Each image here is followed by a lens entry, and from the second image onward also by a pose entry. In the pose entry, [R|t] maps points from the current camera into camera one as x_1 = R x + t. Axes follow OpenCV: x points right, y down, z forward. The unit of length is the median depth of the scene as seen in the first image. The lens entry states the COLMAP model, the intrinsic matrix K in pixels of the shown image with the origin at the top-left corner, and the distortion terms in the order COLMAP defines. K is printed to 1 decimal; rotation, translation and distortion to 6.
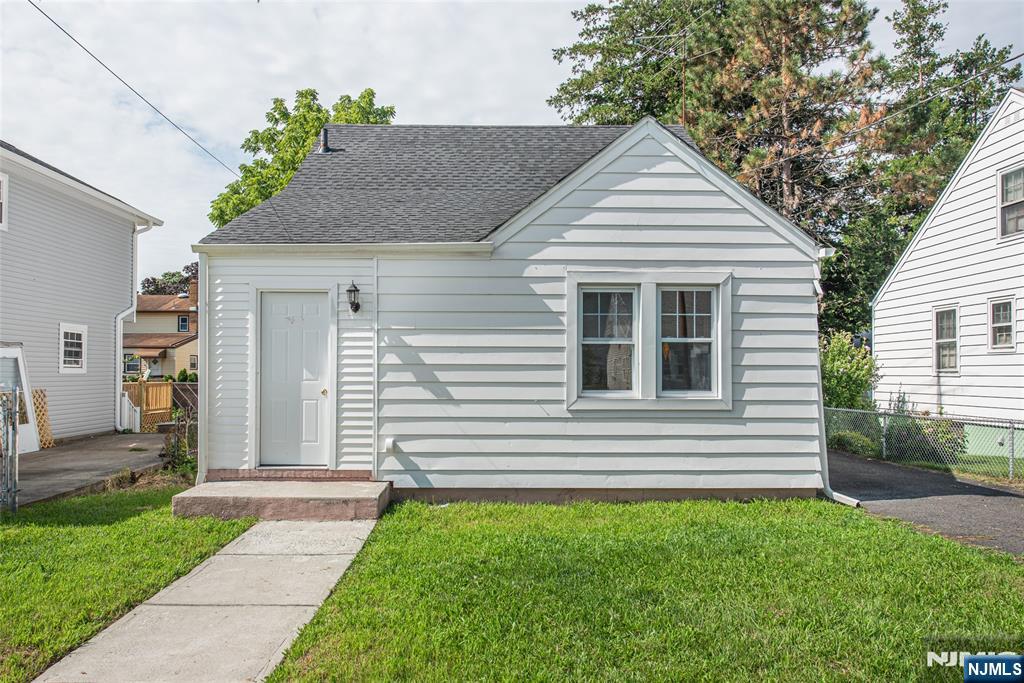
lens RADIAL K [[703.4, 0, 510.3], [0, 703.4, 356.5], [0, 0, 1]] dist [-0.001012, -0.000151]
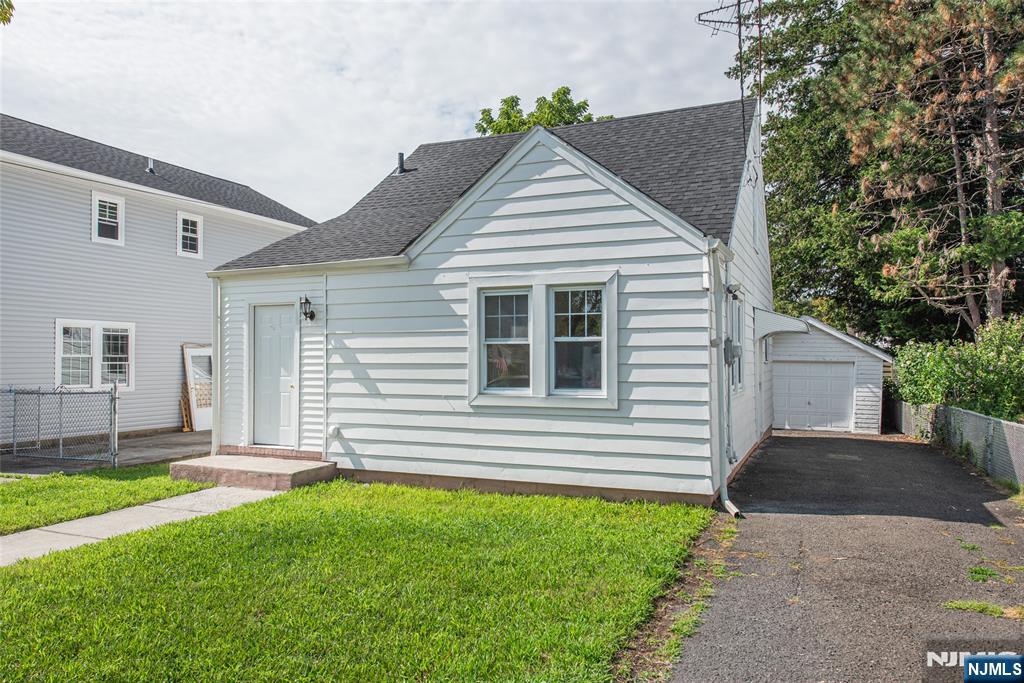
lens RADIAL K [[732.1, 0, 512.0], [0, 732.1, 341.5], [0, 0, 1]] dist [0.000696, 0.000355]
pose [[0.909617, -0.013638, -0.415225, 0.607938], [0.011739, 0.999906, -0.007125, -0.013608], [0.415283, 0.001607, 0.909691, 0.000332]]
